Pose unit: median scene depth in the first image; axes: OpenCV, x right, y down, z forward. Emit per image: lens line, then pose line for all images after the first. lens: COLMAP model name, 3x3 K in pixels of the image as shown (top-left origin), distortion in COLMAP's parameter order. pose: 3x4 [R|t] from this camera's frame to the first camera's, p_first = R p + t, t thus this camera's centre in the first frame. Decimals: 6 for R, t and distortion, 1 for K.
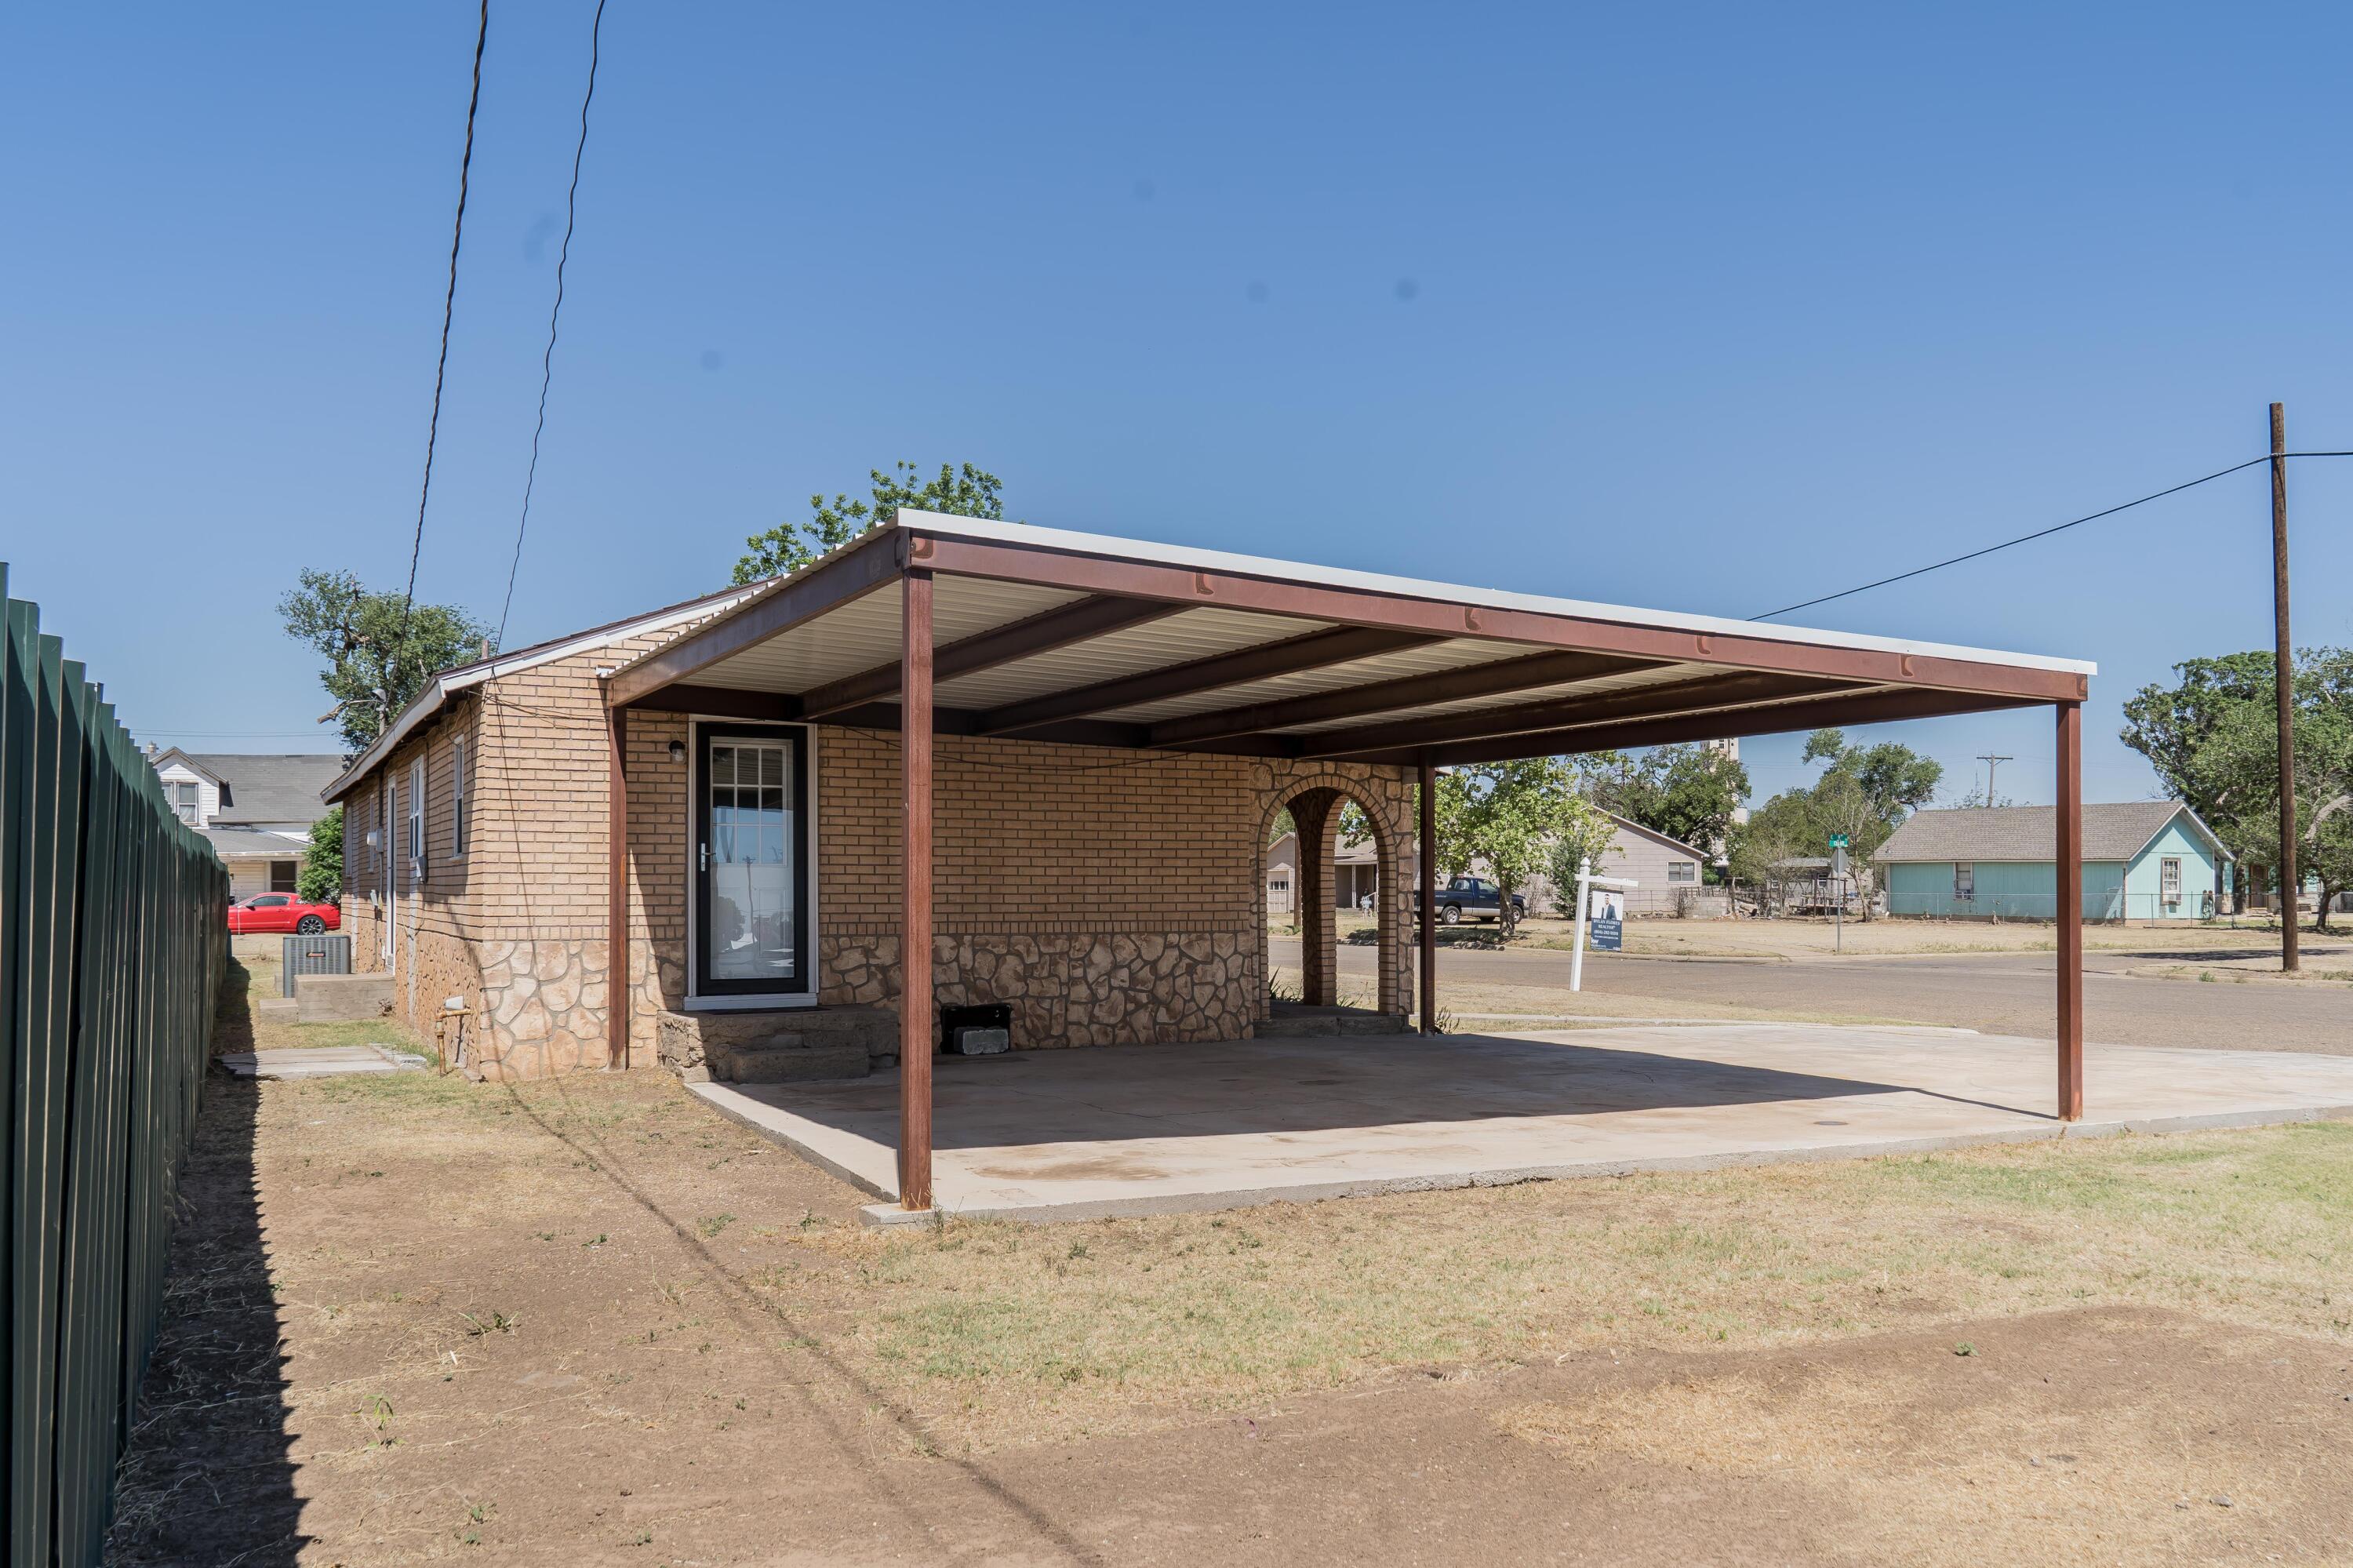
lens RADIAL K [[1779.9, 0, 1163.5], [0, 1779.9, 852.7], [0, 0, 1]] dist [-0.001868, 0.003878]
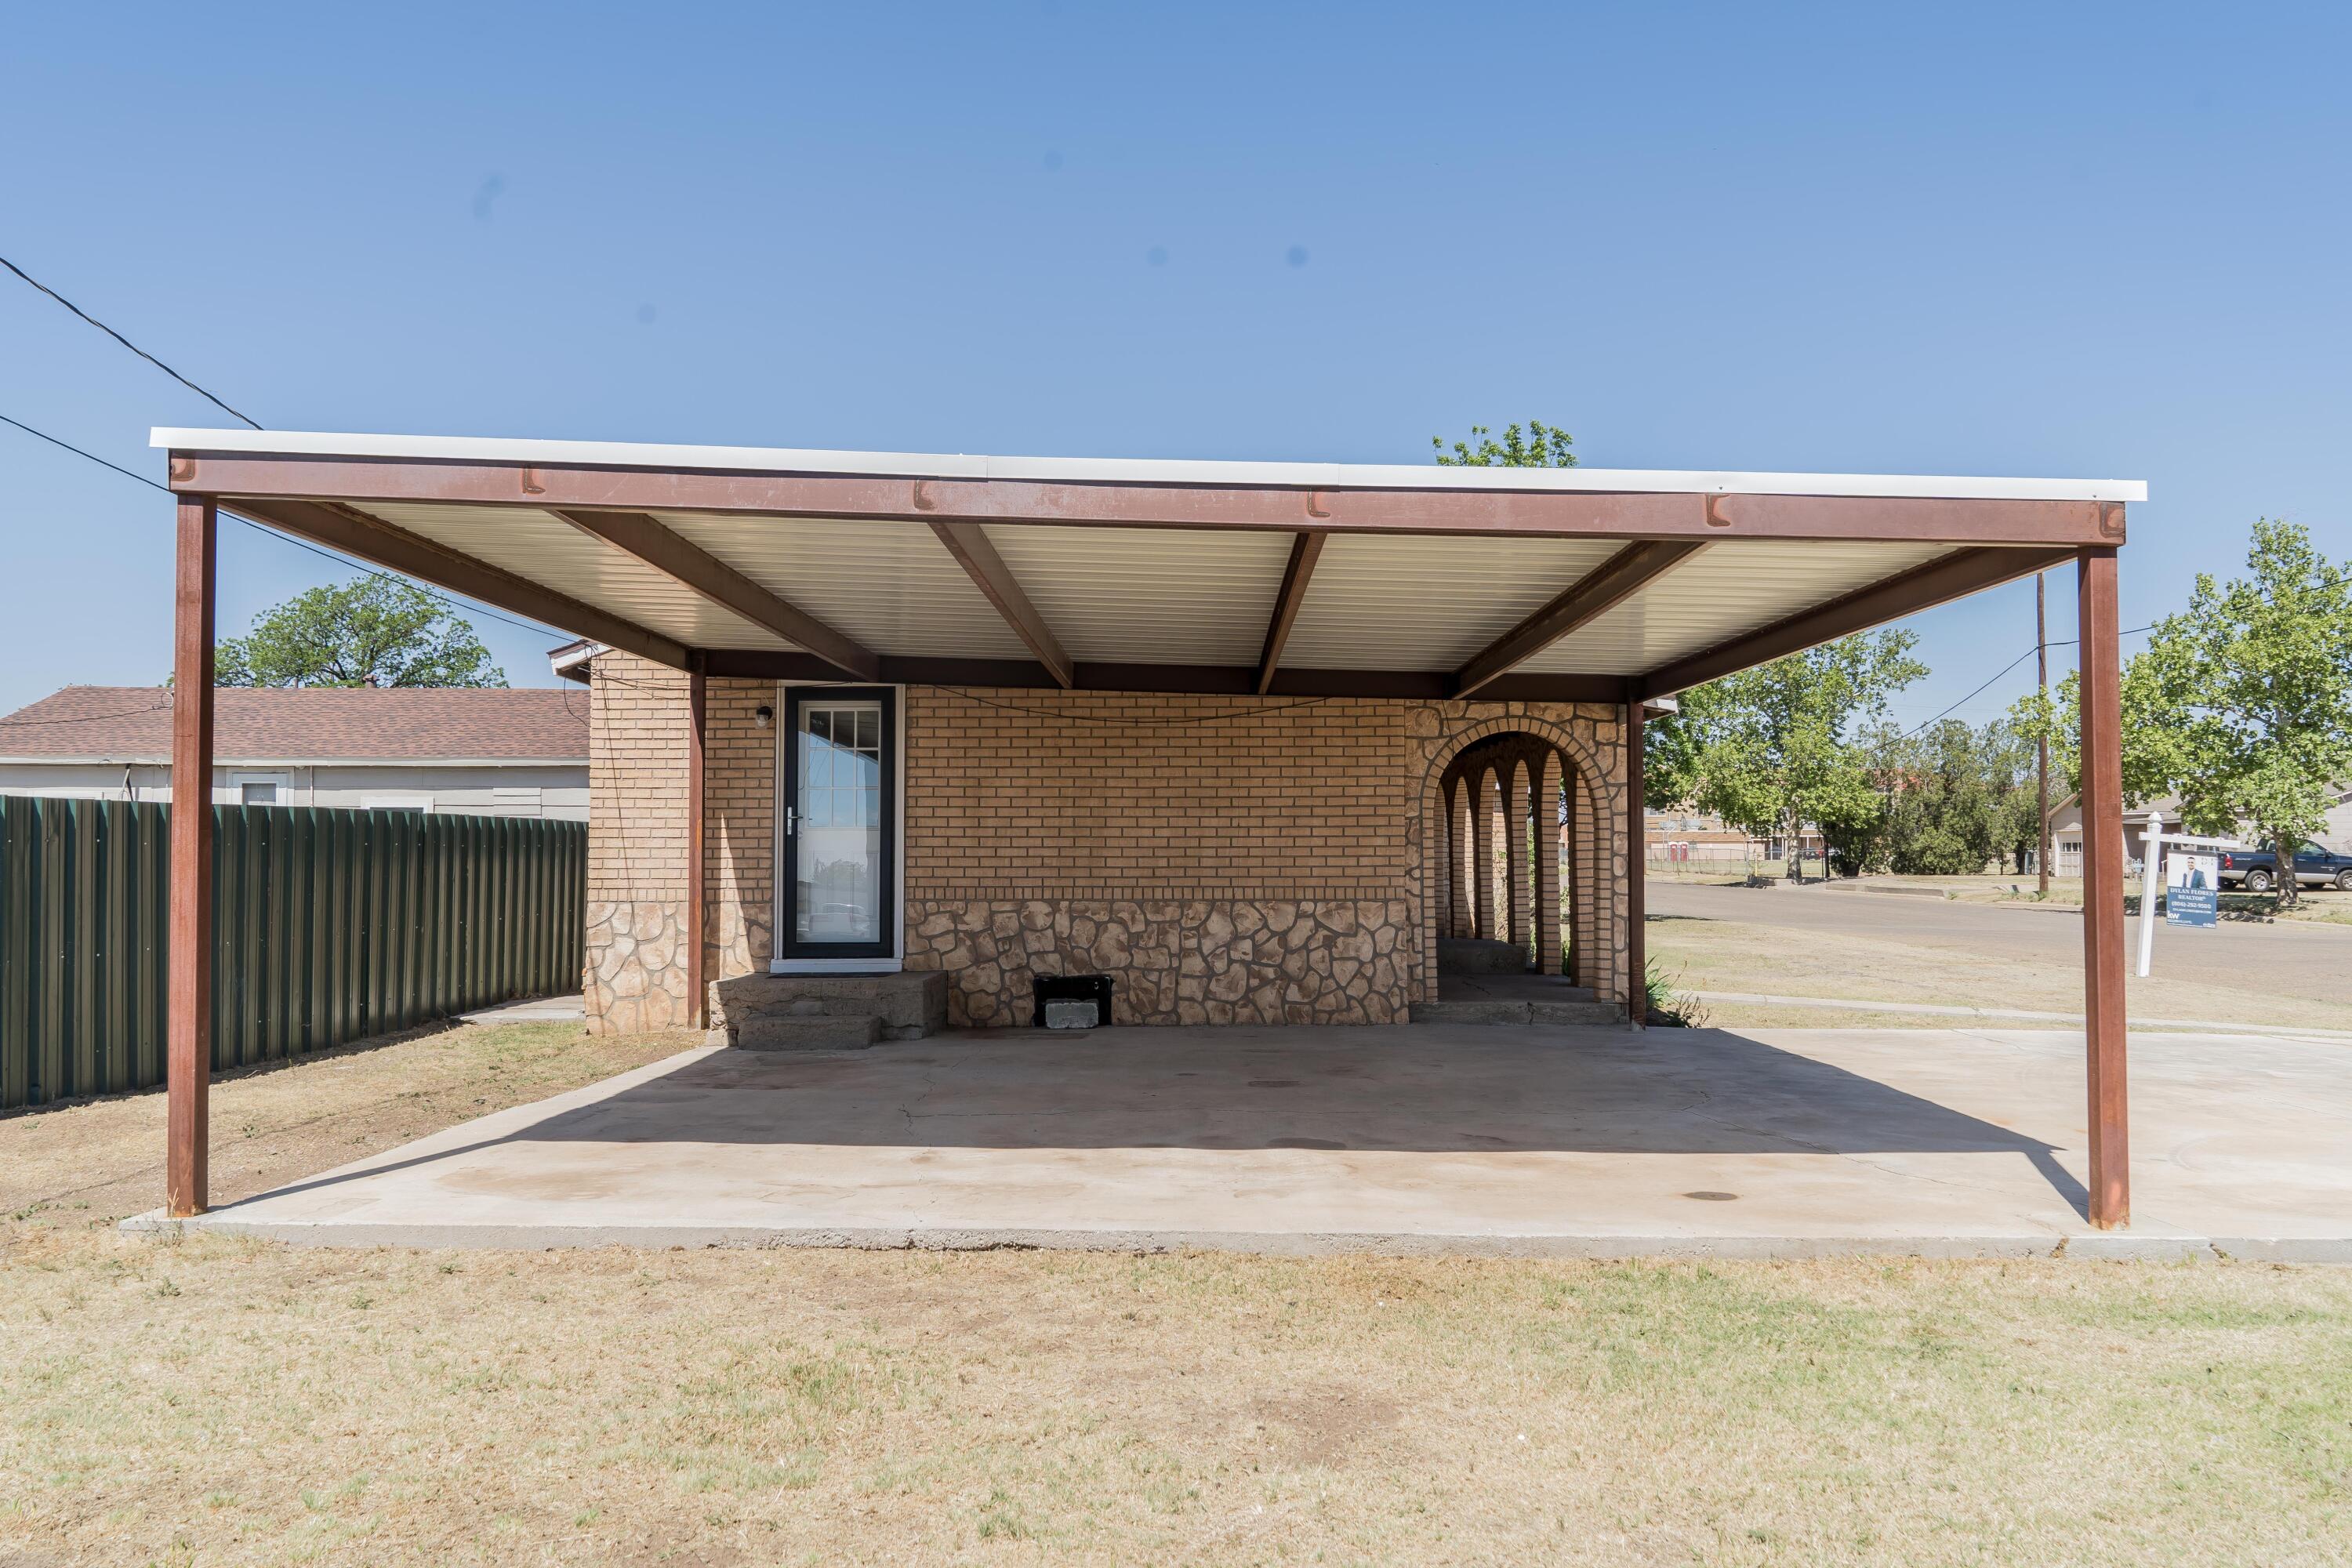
lens RADIAL K [[1664.2, 0, 1183.2], [0, 1664.2, 784.4], [0, 0, 1]] dist [0.001098, -0.002886]
pose [[0.896066, -0.019807, -0.443478, 0.331446], [0.011006, 0.999688, -0.022412, 0.005063], [0.443784, 0.015201, 0.896005, 0.234294]]
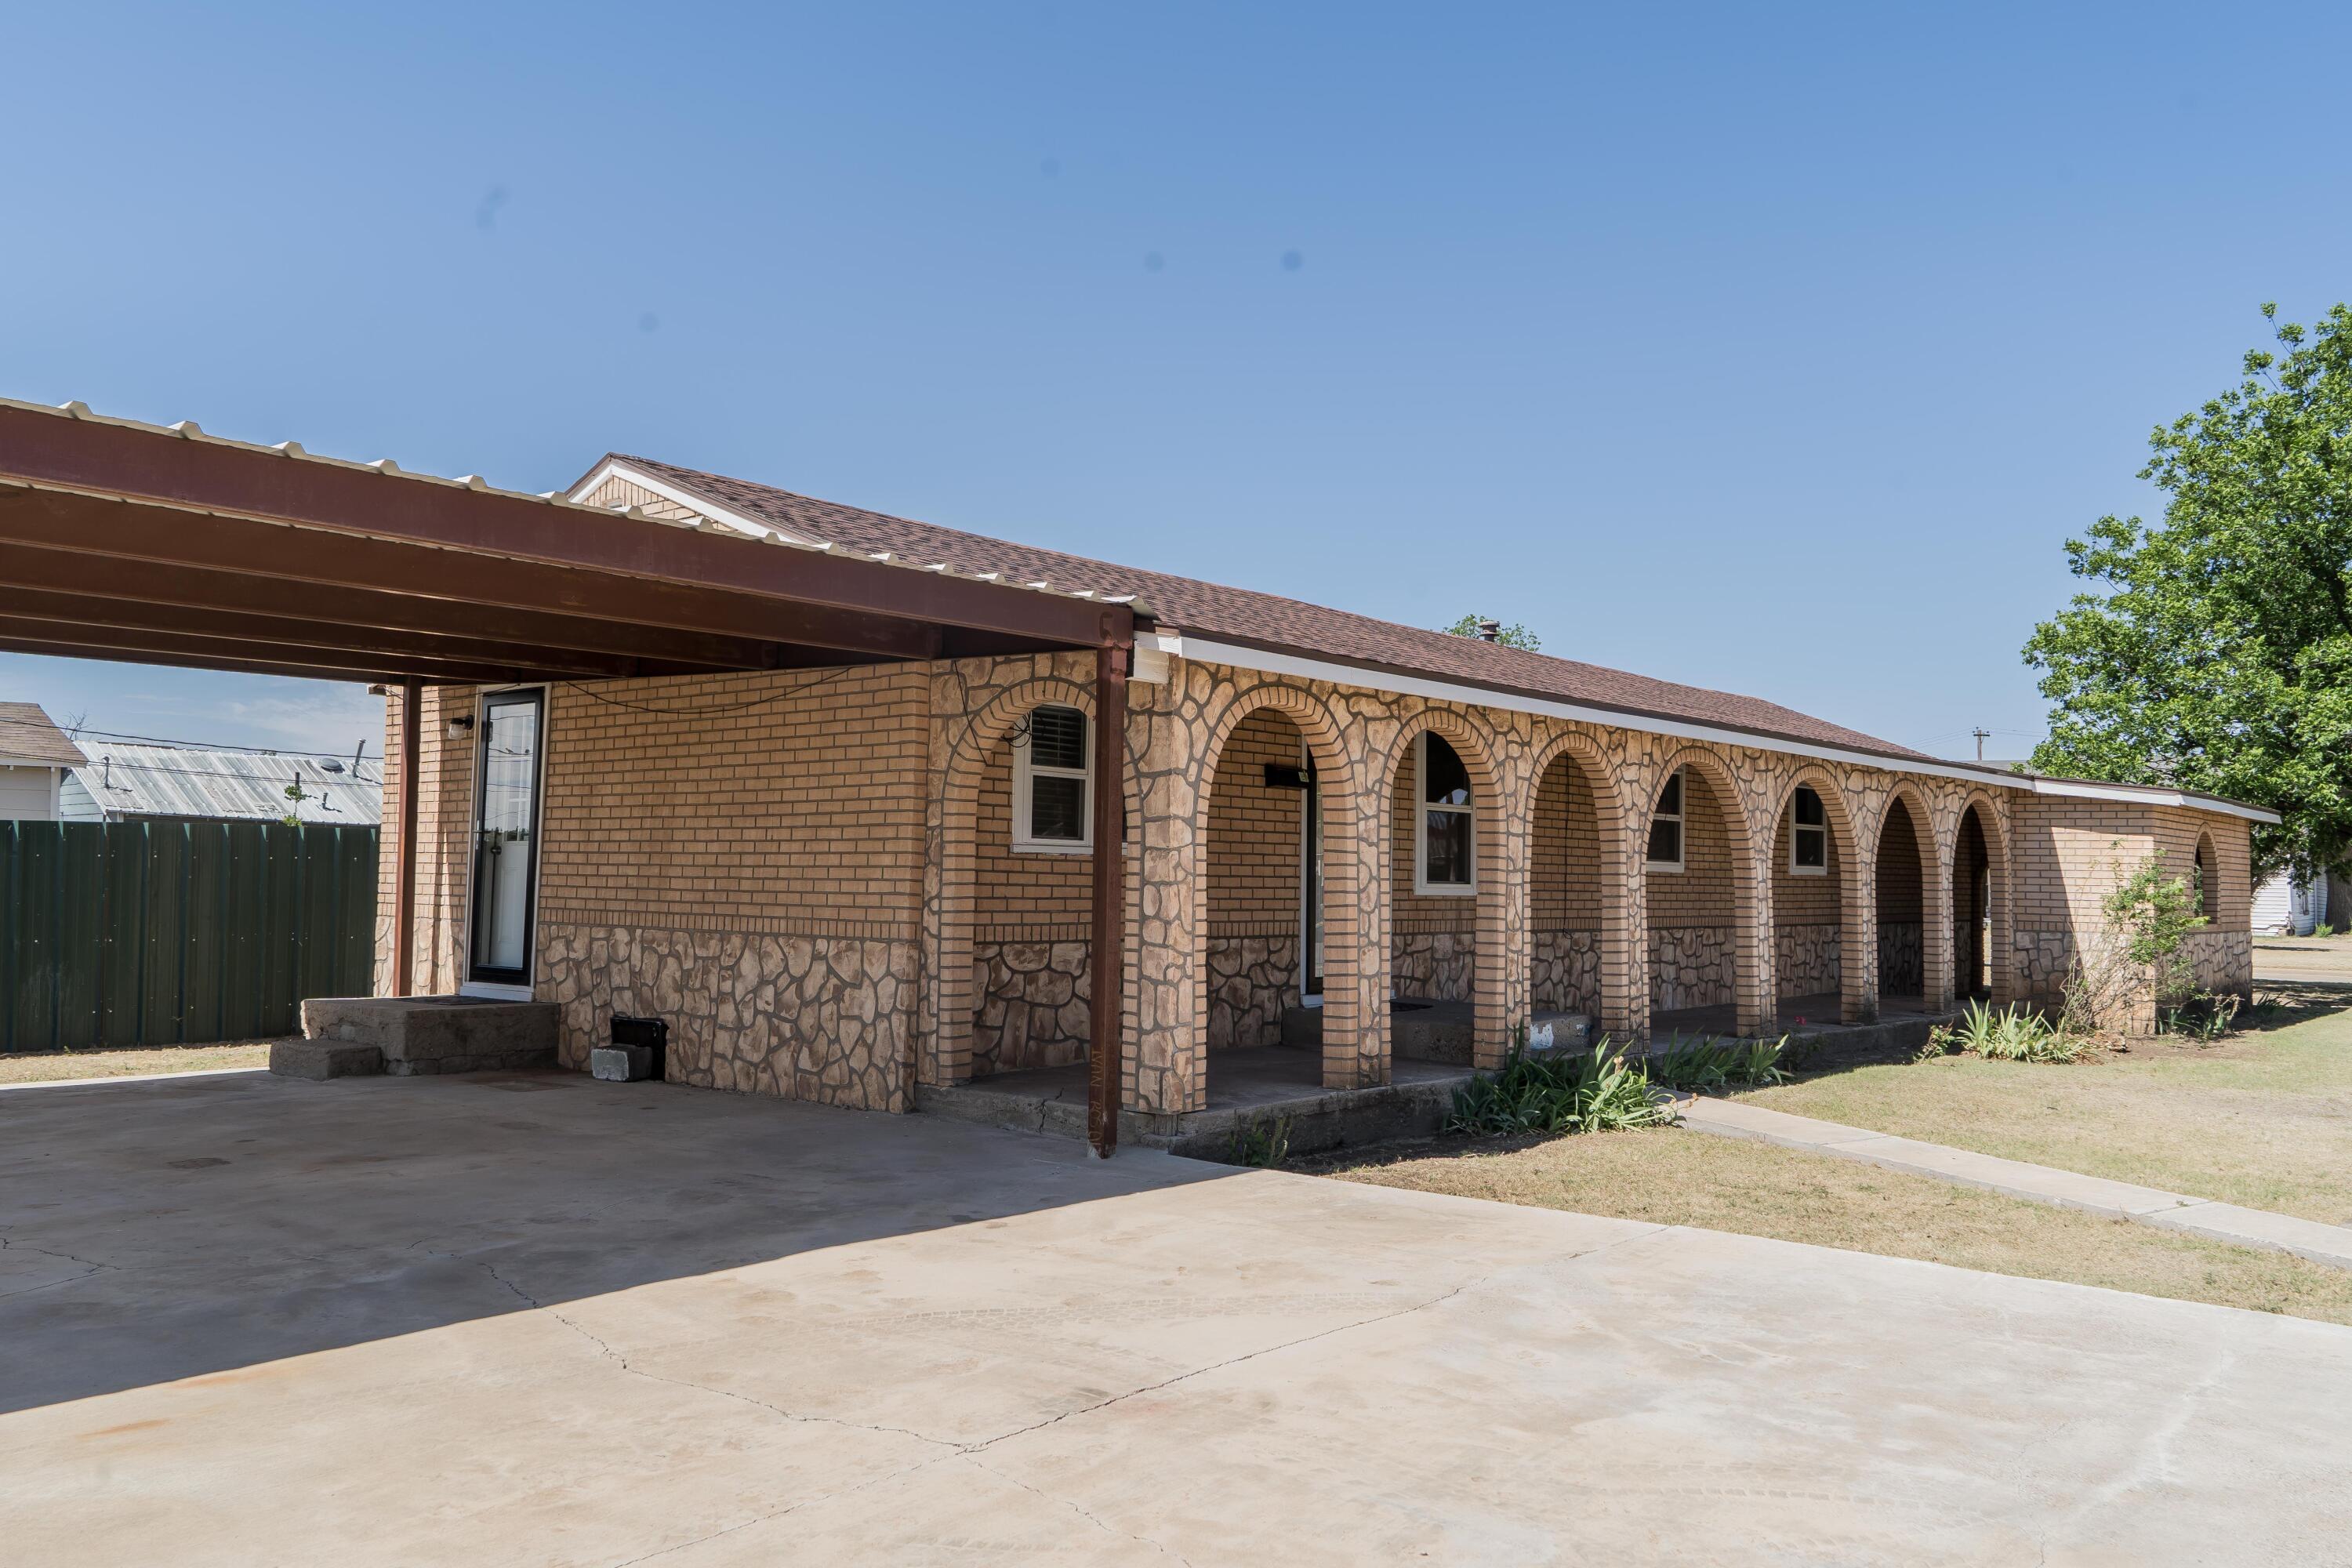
lens RADIAL K [[1770.6, 0, 1177.4], [0, 1770.6, 790.0], [0, 0, 1]] dist [0.008640, 0.001559]
pose [[0.413285, -0.039252, -0.909755, 0.696932], [0.005928, 0.999165, -0.040416, 0.017689], [0.910582, 0.011310, 0.413173, 0.875282]]
